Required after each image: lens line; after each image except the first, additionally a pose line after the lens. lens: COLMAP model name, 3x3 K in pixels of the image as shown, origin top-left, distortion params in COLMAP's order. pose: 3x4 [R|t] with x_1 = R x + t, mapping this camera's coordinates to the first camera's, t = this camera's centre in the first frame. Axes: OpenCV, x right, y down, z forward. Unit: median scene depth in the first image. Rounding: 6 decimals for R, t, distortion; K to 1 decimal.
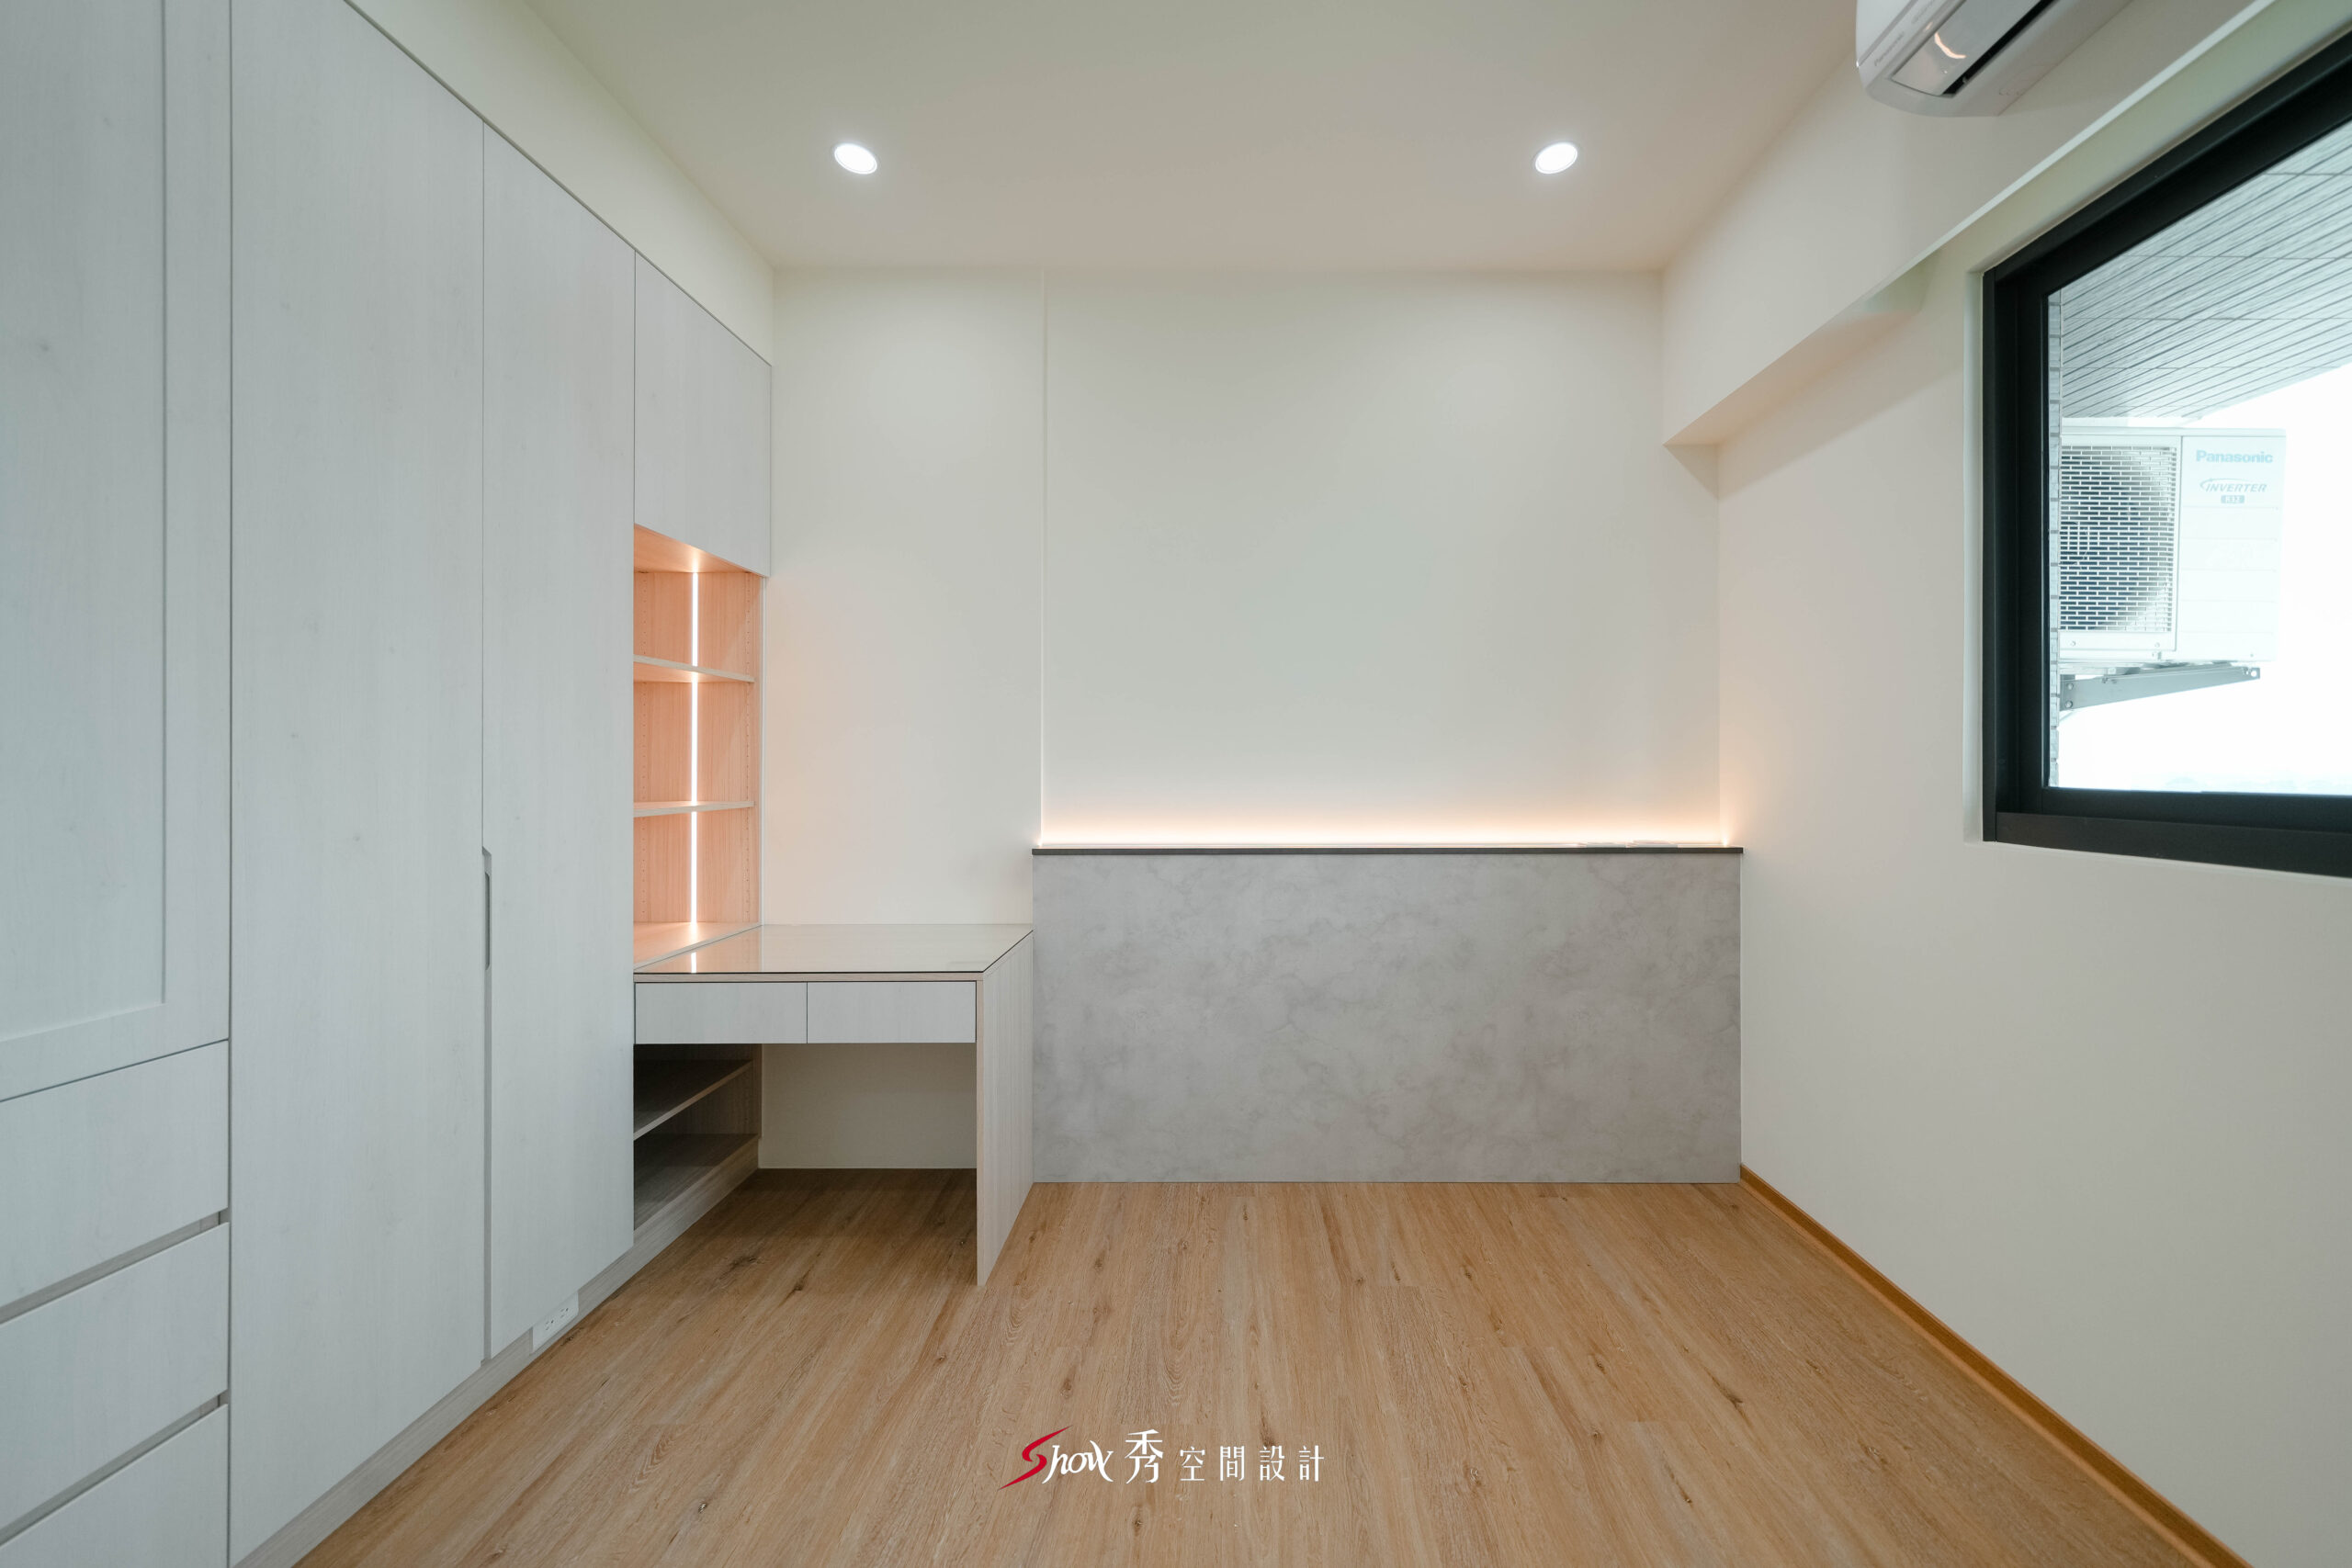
lens RADIAL K [[817.7, 0, 1233.5], [0, 817.7, 744.1], [0, 0, 1]] dist [0.000356, -0.000140]
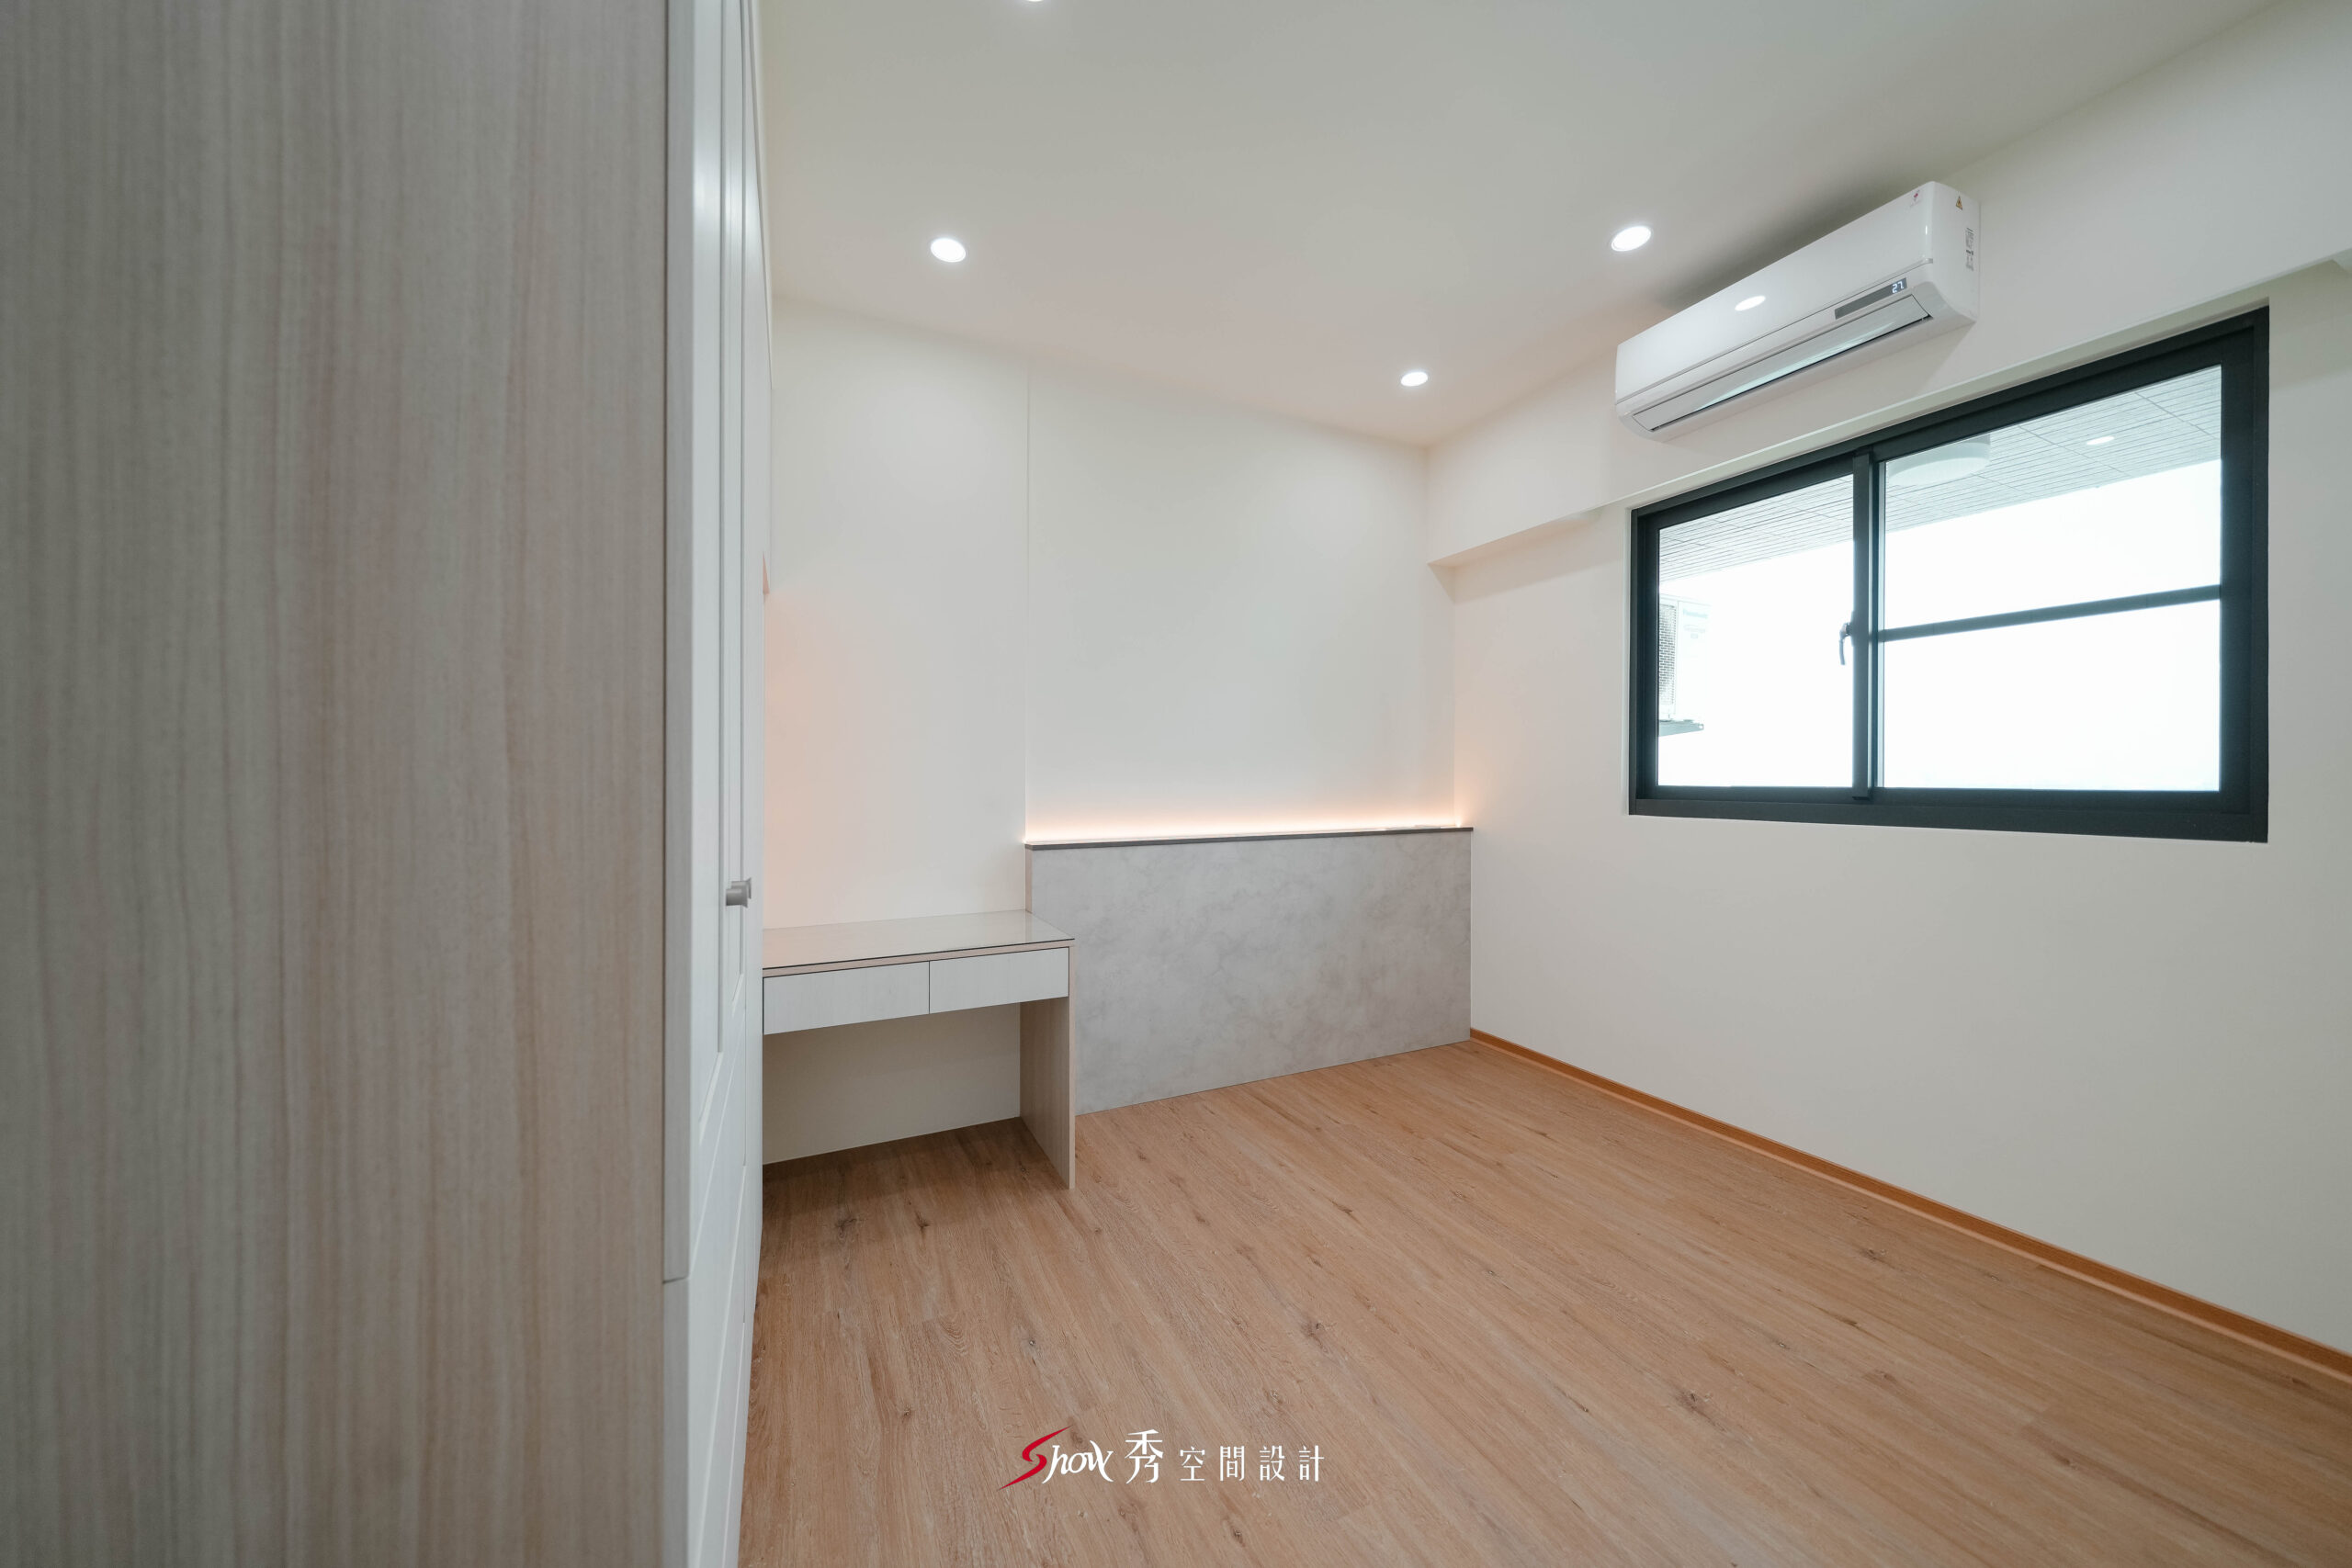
lens RADIAL K [[786.5, 0, 1179.7], [0, 786.5, 758.6], [0, 0, 1]] dist [-0.002240, -0.000177]
pose [[0.903496, 0.008426, 0.428514, -0.556519], [-0.009459, 0.999955, 0.000281, -0.000312], [-0.428493, -0.004307, 0.903535, -0.129125]]
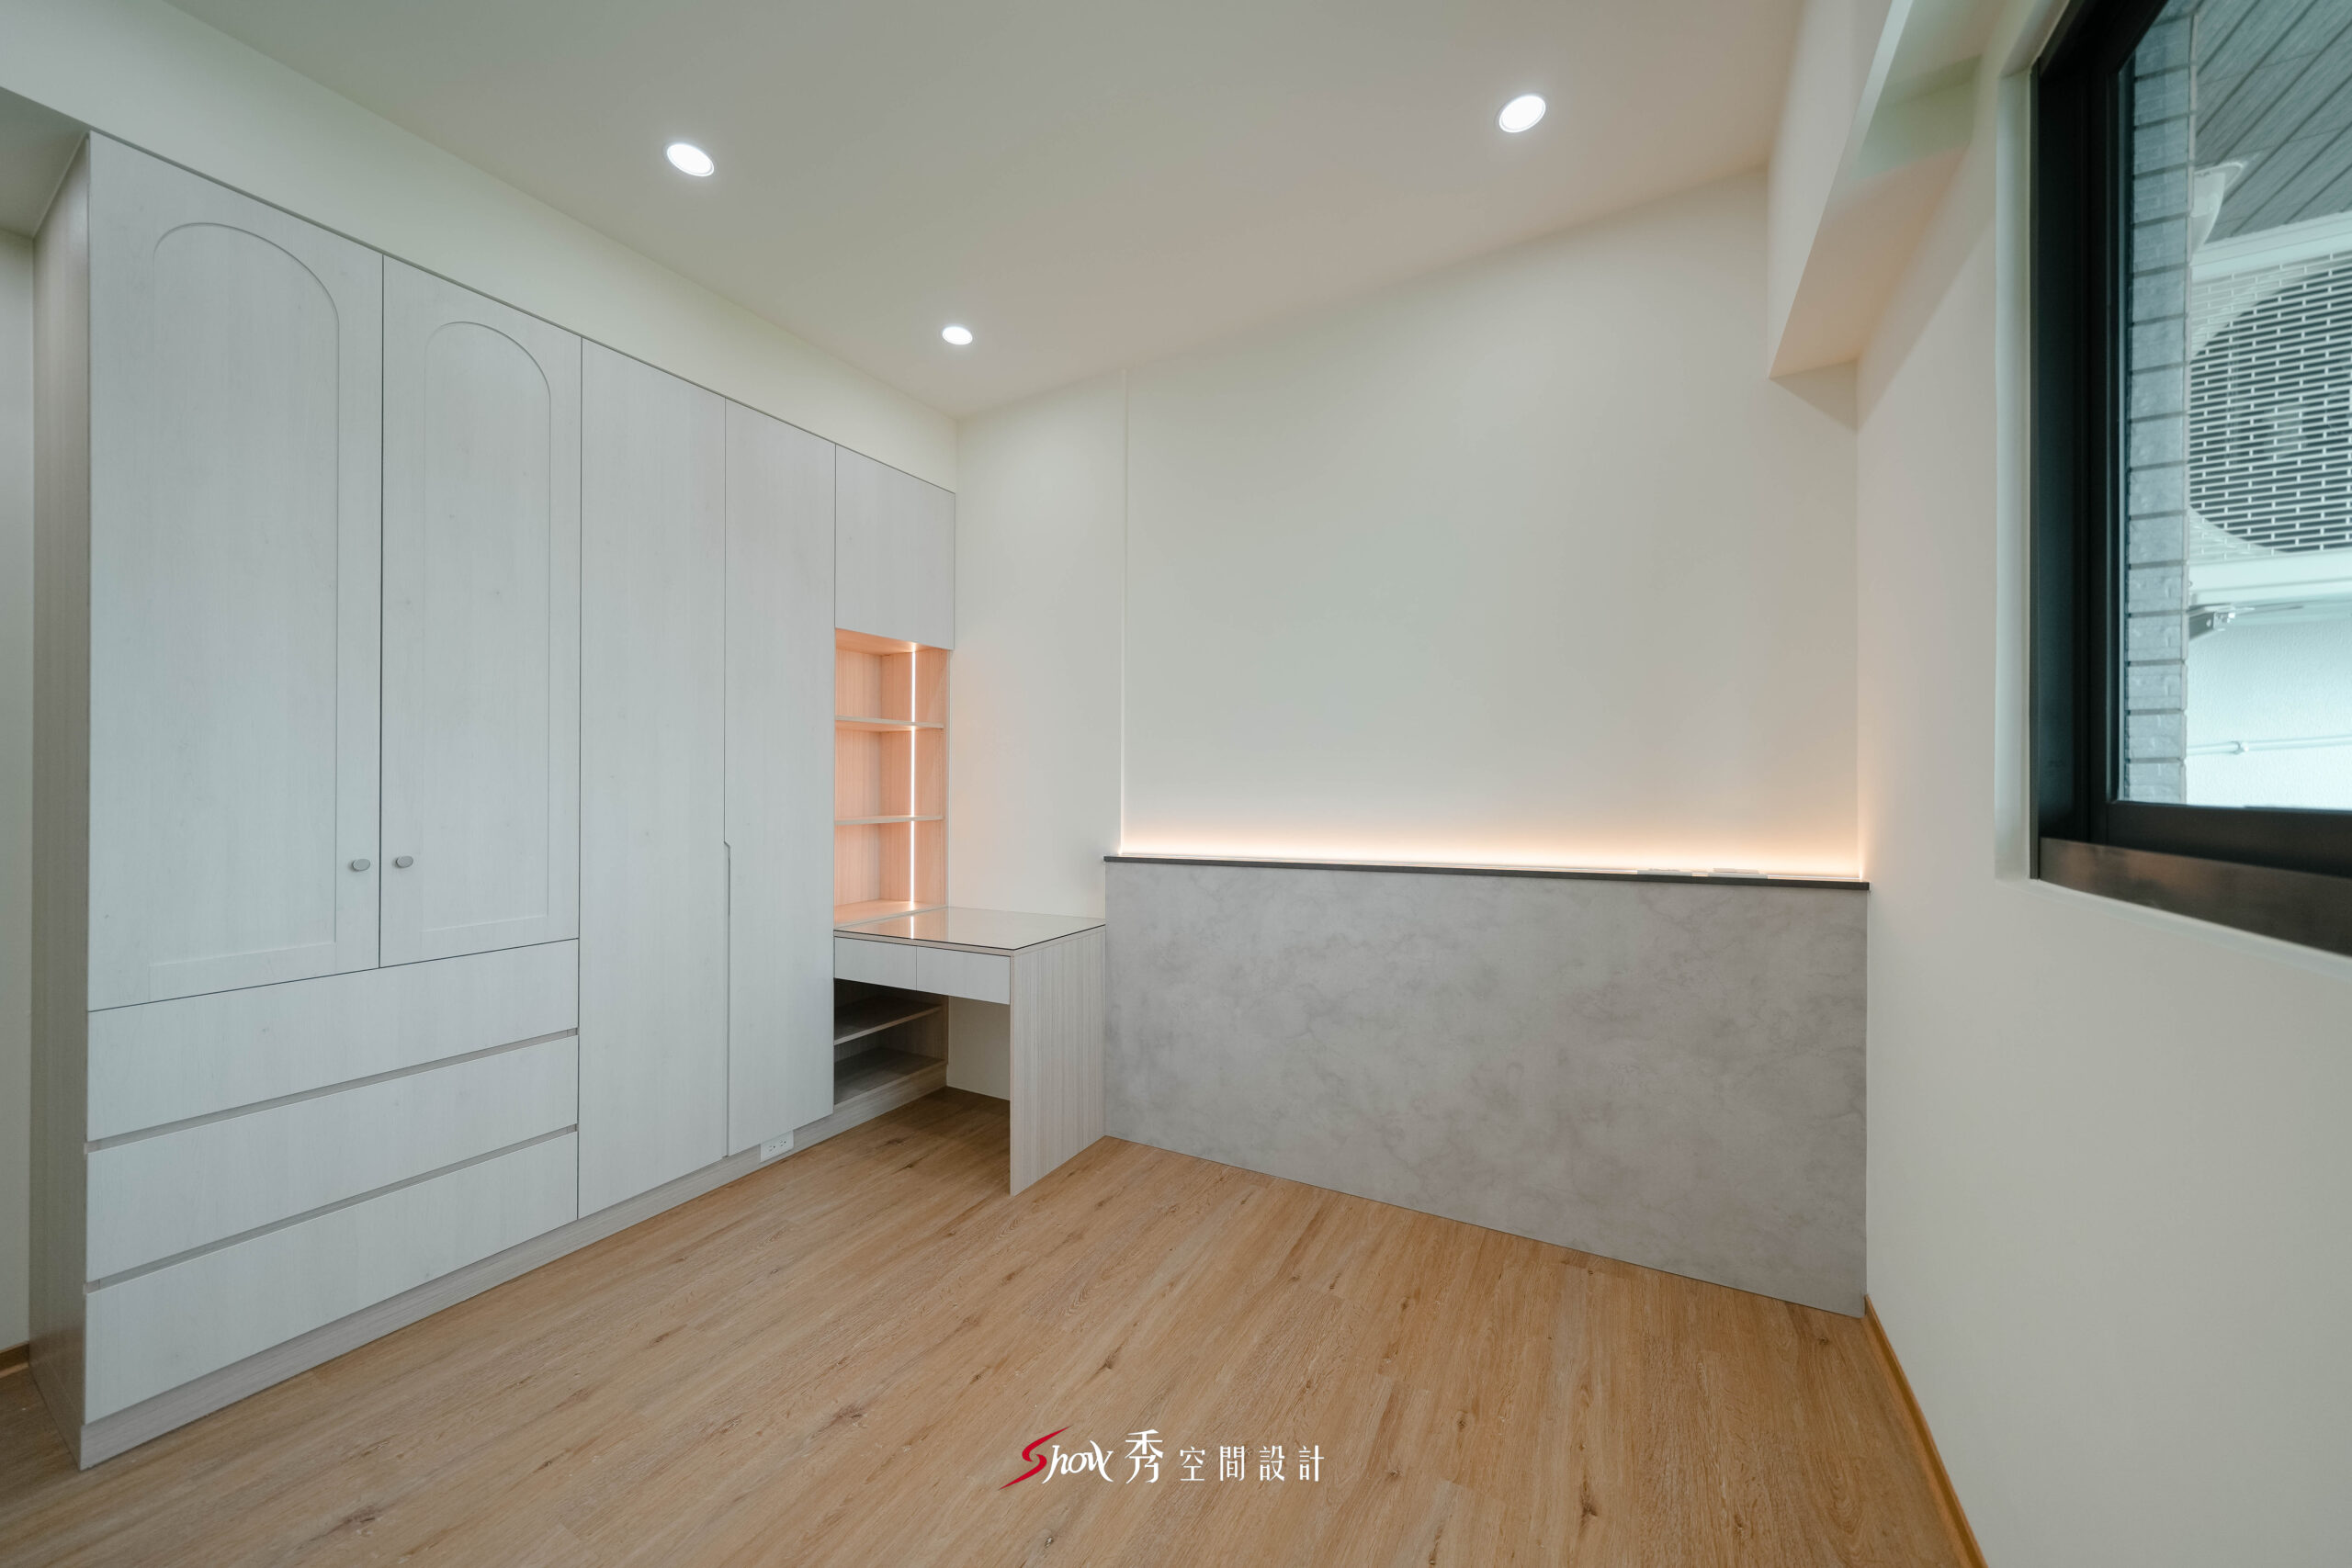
lens RADIAL K [[807.3, 0, 1197.5], [0, 807.3, 758.8], [0, 0, 1]] dist [-0.000448, -0.000092]
pose [[0.872893, -0.028748, -0.487063, 0.466457], [0.025050, 0.999587, -0.014107, 0.005619], [0.487267, 0.000113, 0.873253, 0.035162]]
